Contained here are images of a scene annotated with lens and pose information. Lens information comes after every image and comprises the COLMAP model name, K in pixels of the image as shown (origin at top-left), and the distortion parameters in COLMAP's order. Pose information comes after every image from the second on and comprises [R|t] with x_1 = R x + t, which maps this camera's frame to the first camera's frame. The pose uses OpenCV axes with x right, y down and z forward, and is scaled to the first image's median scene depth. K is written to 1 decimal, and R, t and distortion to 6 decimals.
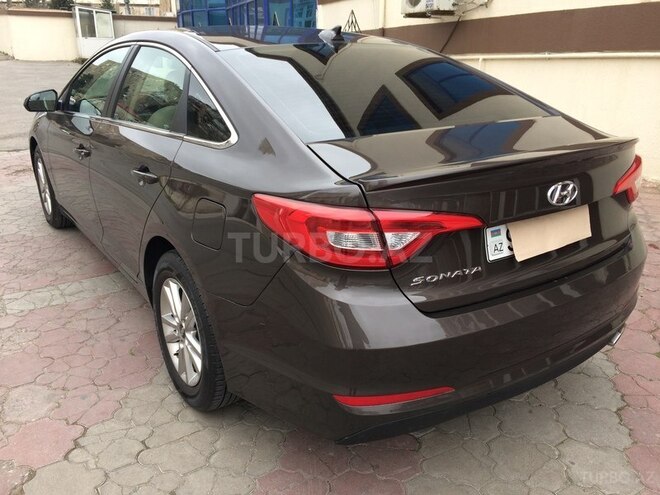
lens RADIAL K [[558.4, 0, 329.0], [0, 558.4, 247.1], [0, 0, 1]] dist [0.053873, -0.007791]
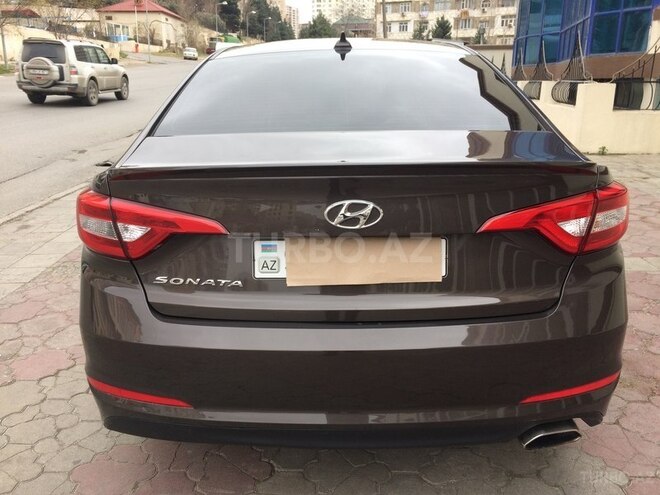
lens RADIAL K [[558.4, 0, 328.4], [0, 558.4, 249.4], [0, 0, 1]] dist [0.053873, -0.007791]
pose [[0.814100, 0.152424, -0.560364, 0.861433], [-0.180122, 0.983627, 0.005873, -0.044962], [0.552085, 0.096153, 0.828225, 0.329316]]
